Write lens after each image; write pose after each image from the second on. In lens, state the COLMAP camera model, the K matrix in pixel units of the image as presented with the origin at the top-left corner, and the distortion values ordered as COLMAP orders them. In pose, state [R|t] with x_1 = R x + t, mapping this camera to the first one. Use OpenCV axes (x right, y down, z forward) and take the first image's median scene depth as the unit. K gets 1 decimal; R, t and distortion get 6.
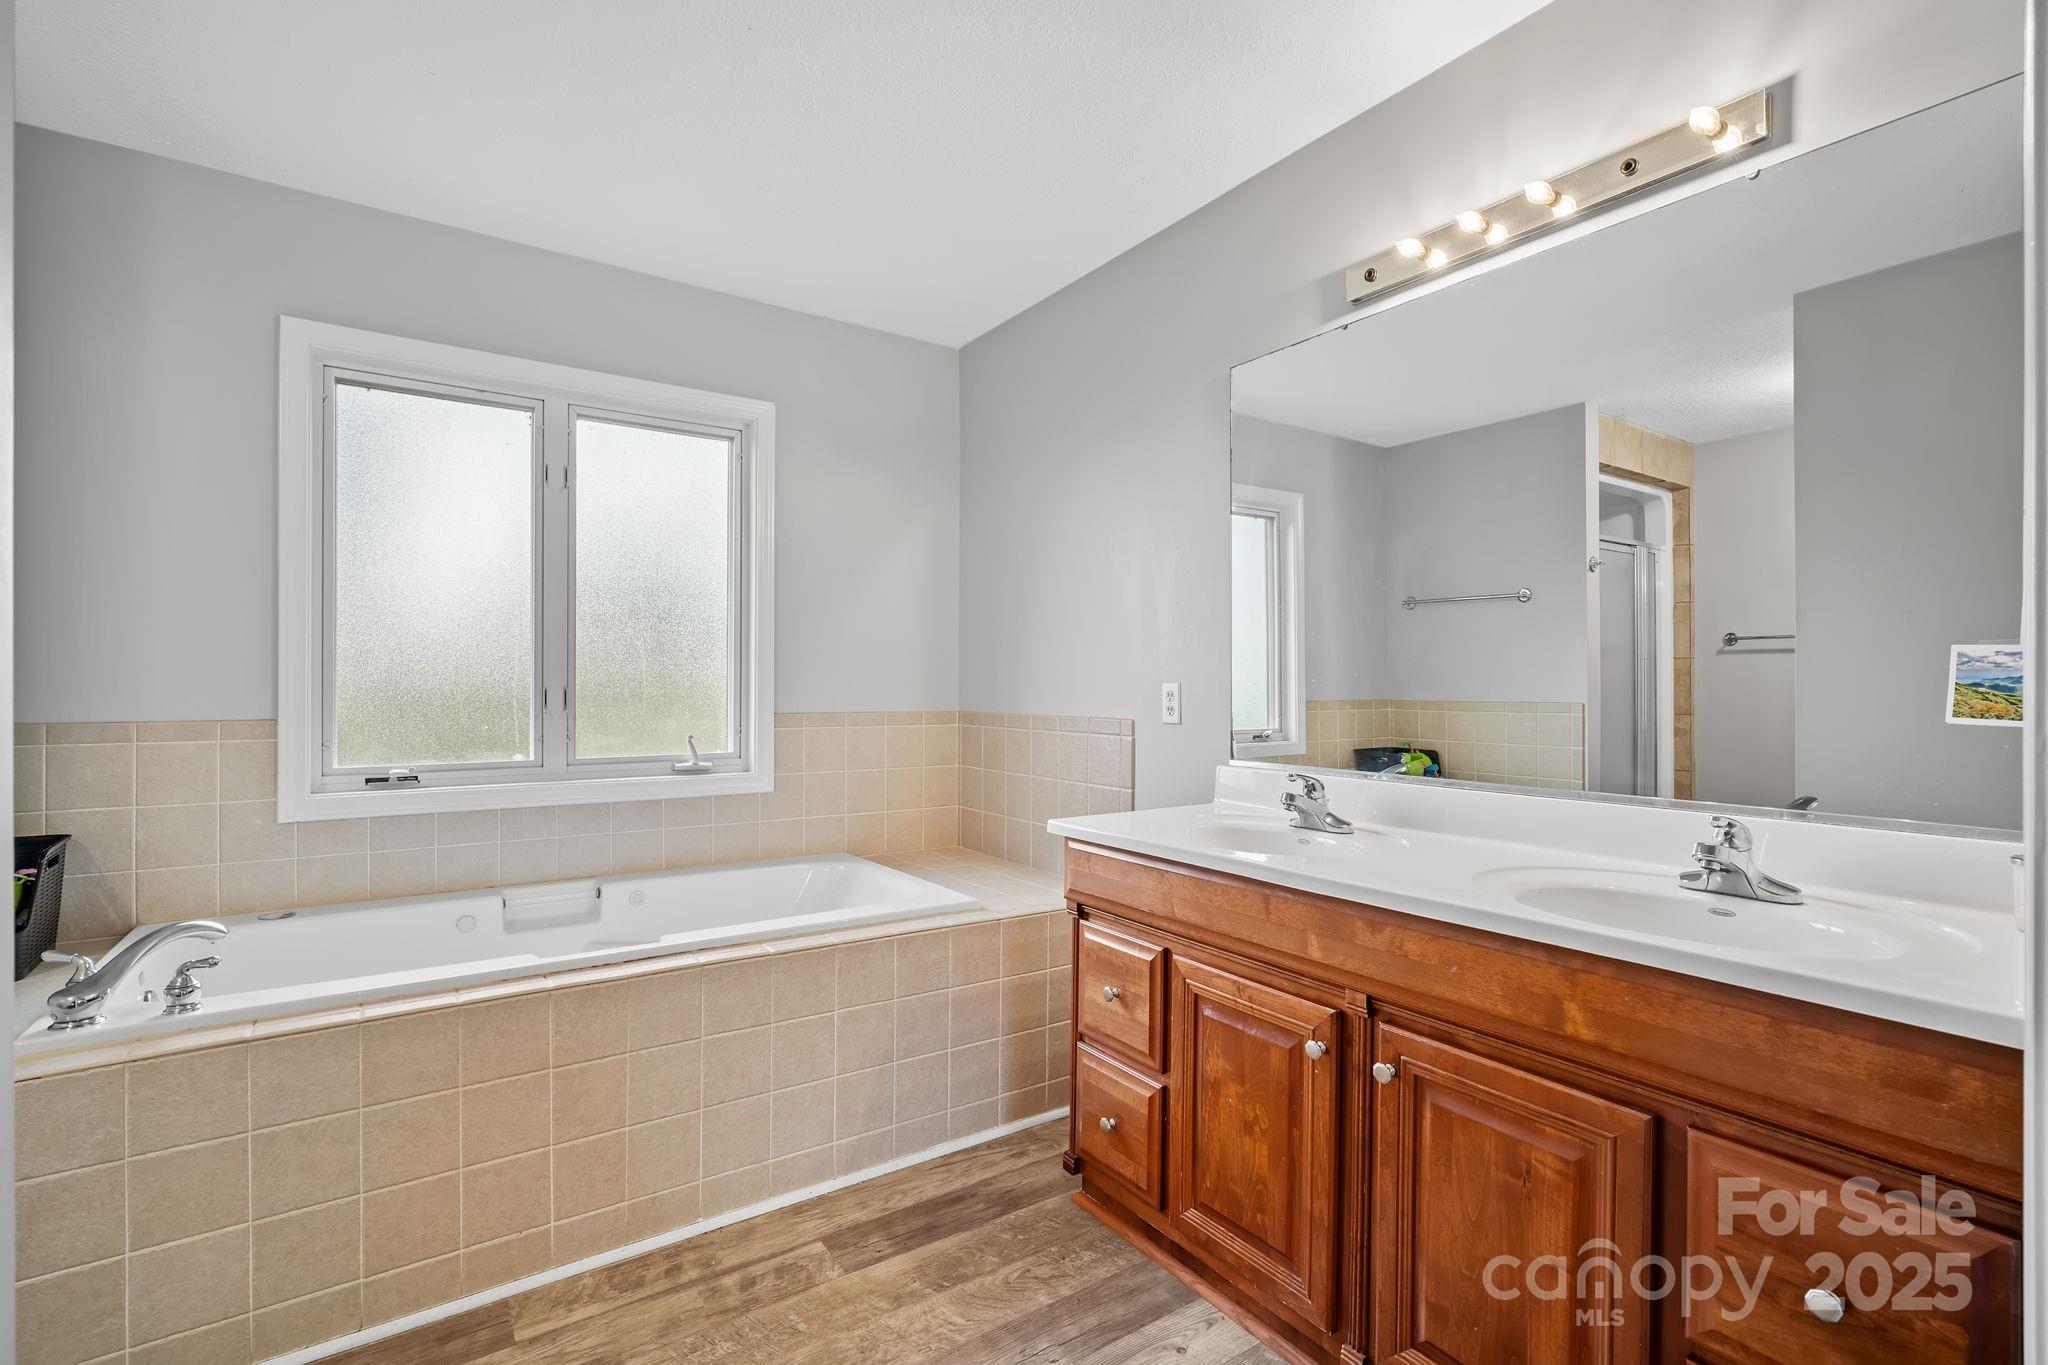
lens RADIAL K [[933.1, 0, 1024.0], [0, 933.1, 682.5], [0, 0, 1]] dist [-0.000364, 0.000228]
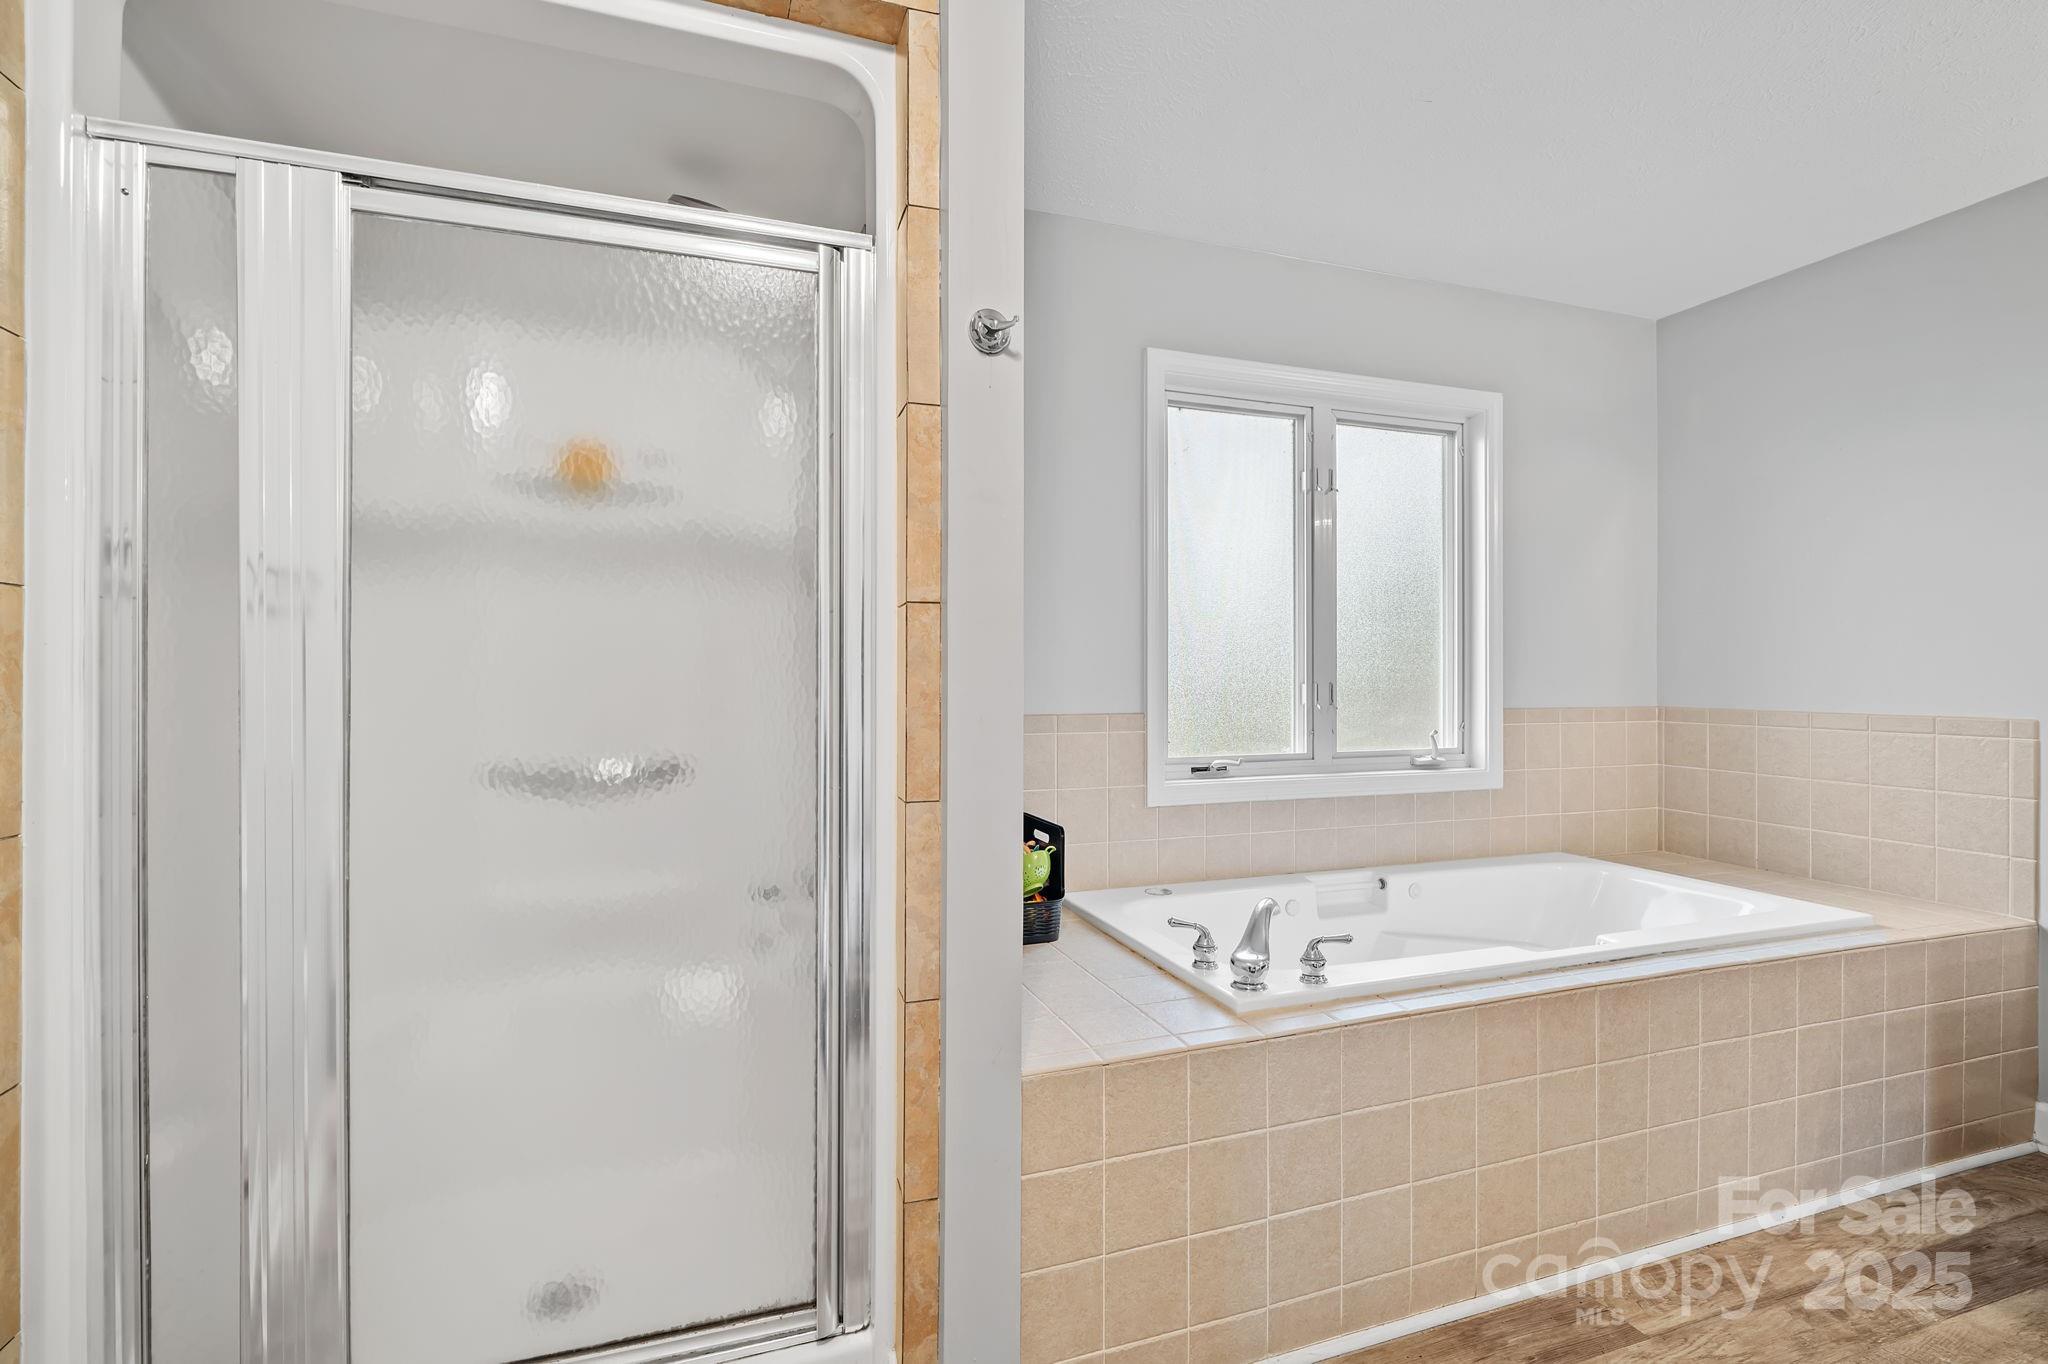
lens RADIAL K [[936.8, 0, 1024.1], [0, 936.8, 670.1], [0, 0, 1]] dist [0.002401, 0.000914]
pose [[0.967091, -0.004120, -0.254396, -0.606762], [0.004000, 0.999992, -0.000987, -0.010309], [0.254398, -0.000063, 0.967100, -0.102029]]
